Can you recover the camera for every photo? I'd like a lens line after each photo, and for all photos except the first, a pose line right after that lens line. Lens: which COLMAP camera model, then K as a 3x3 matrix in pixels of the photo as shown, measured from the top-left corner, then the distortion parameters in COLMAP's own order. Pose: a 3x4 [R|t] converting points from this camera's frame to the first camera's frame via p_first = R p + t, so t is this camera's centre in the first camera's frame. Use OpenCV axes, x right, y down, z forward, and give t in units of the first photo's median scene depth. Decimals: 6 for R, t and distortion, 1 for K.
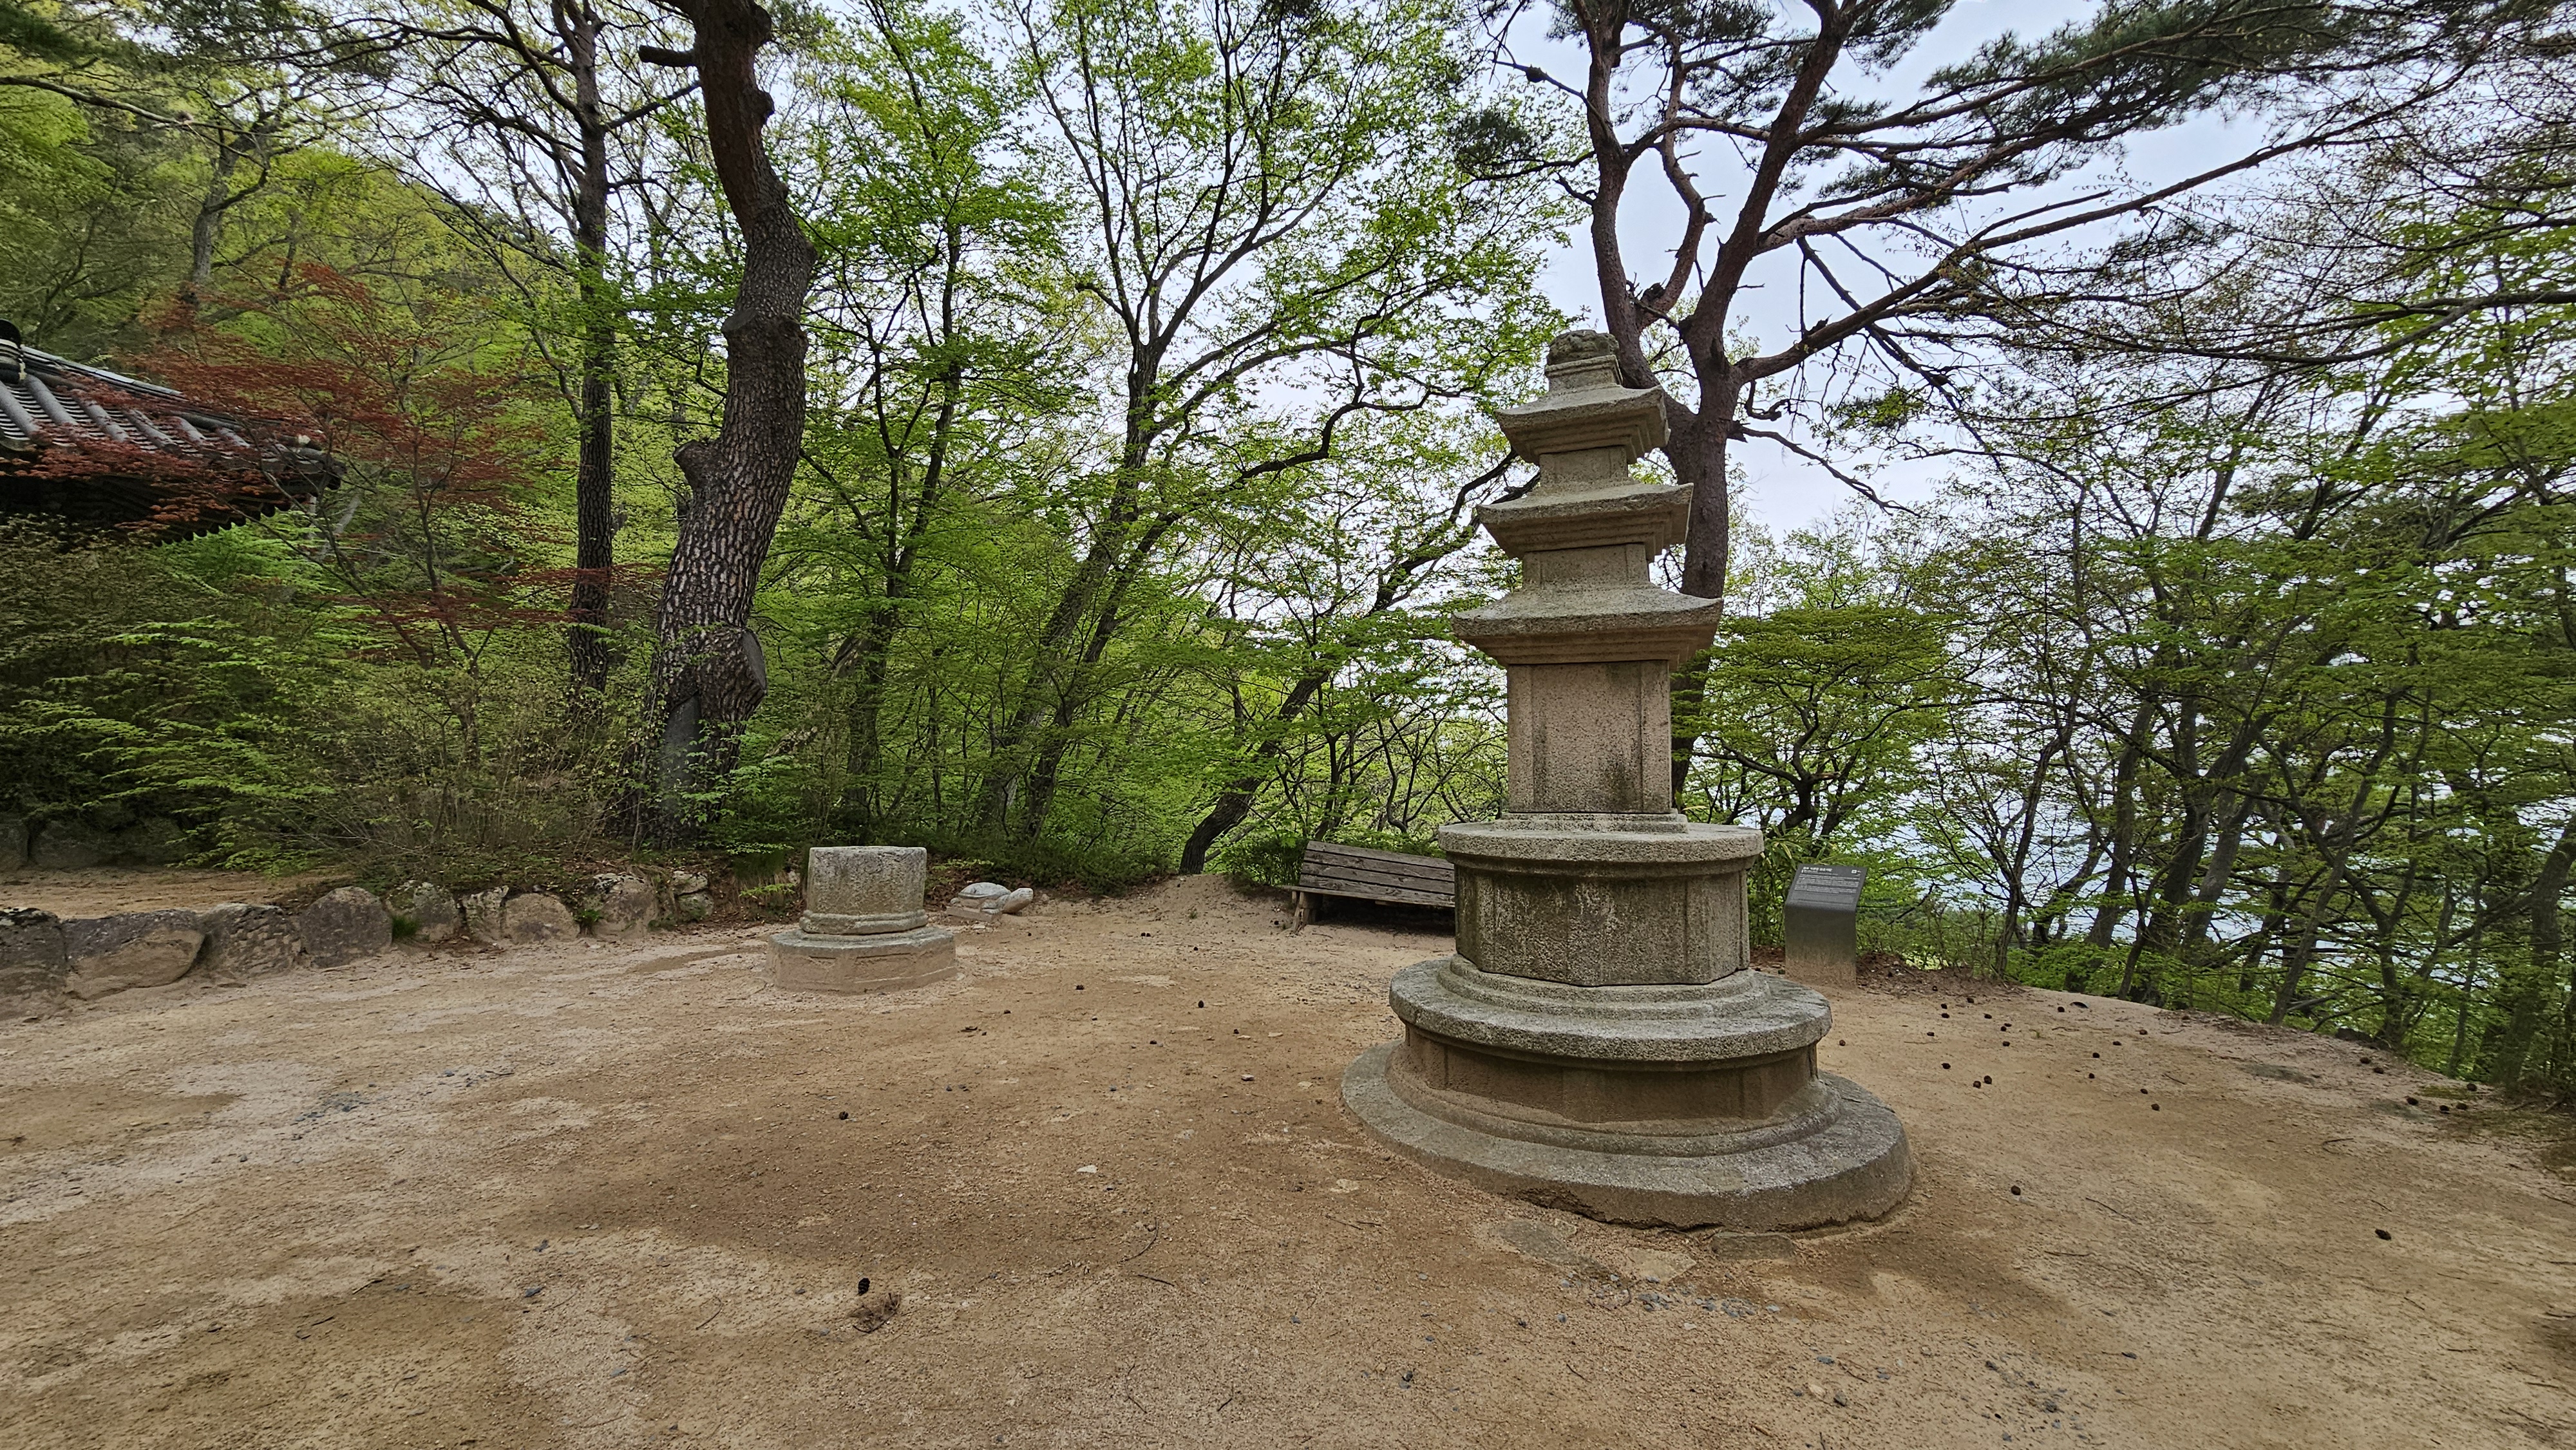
lens RADIAL K [[1056.0, 0, 1292.1], [0, 1056.0, 728.6], [0, 0, 1]] dist [0.001391, 0.000823]
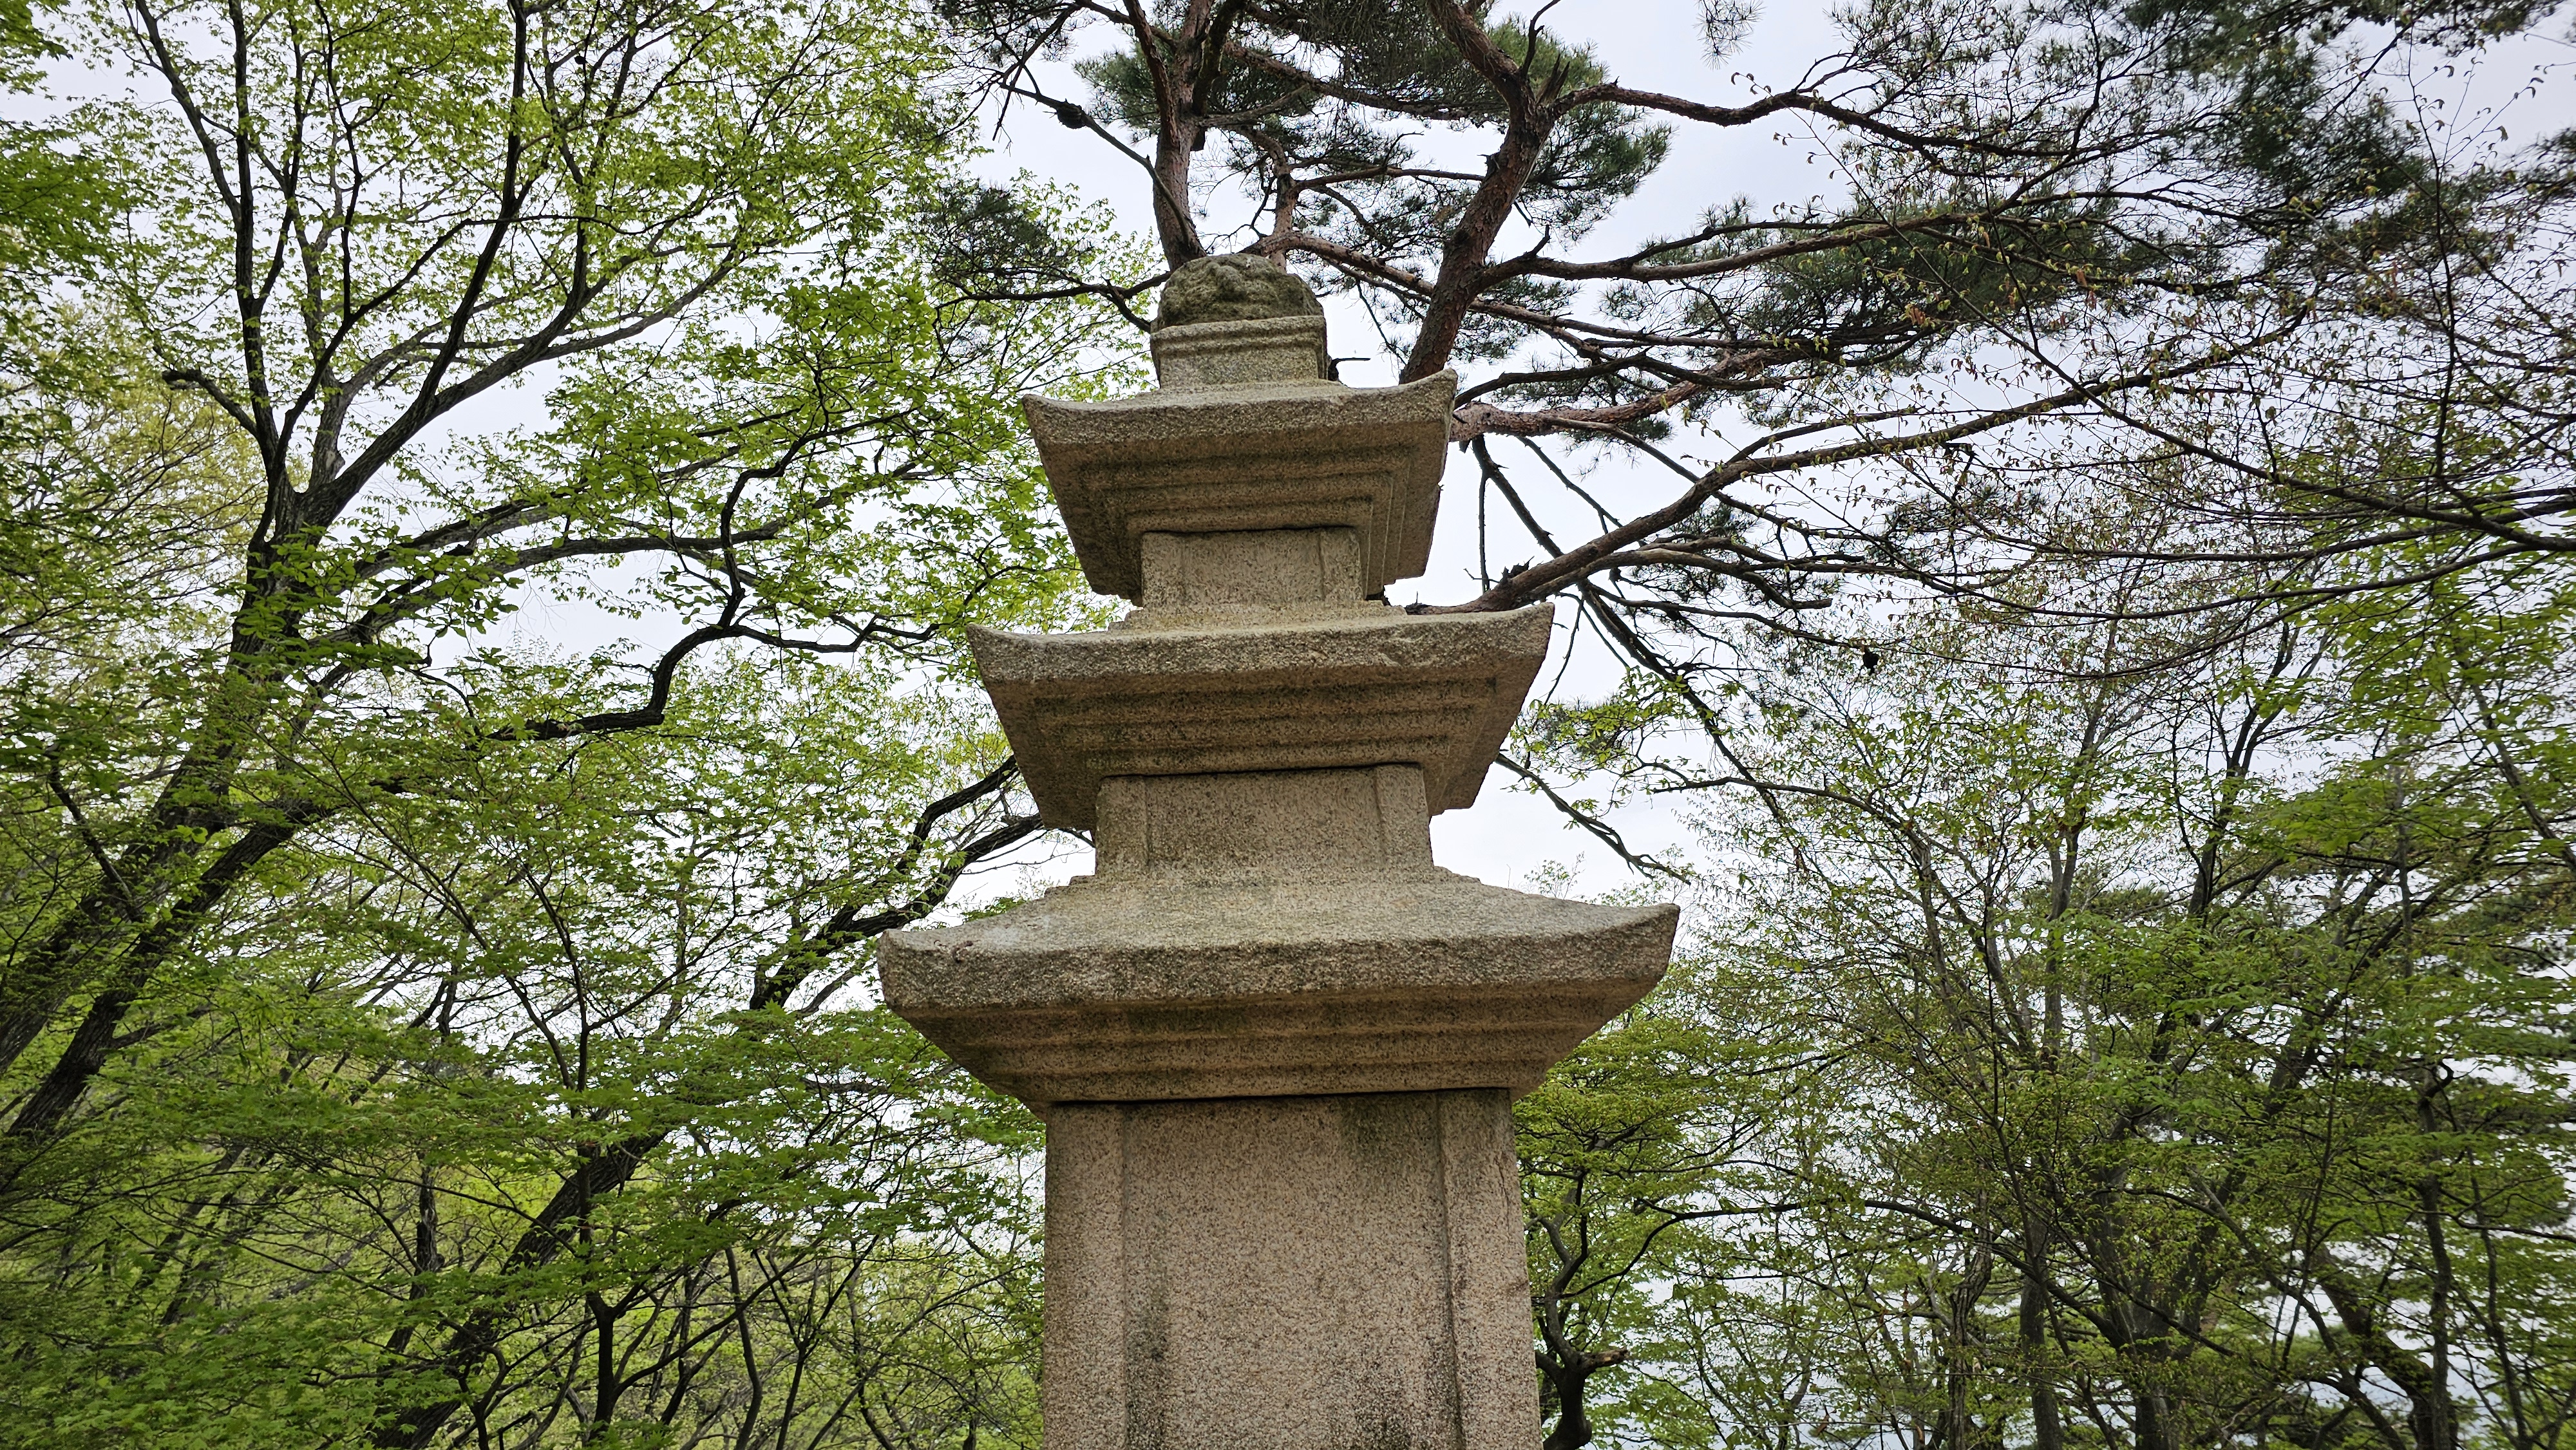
lens RADIAL K [[1779.2, 0, 1291.4], [0, 1779.2, 714.2], [0, 0, 1]] dist [0.070234, -0.072256]
pose [[0.934808, 0.082284, 0.345490, 0.060539], [0.021989, 0.957515, -0.287544, -0.012938], [-0.354472, 0.276396, 0.893283, 0.366188]]
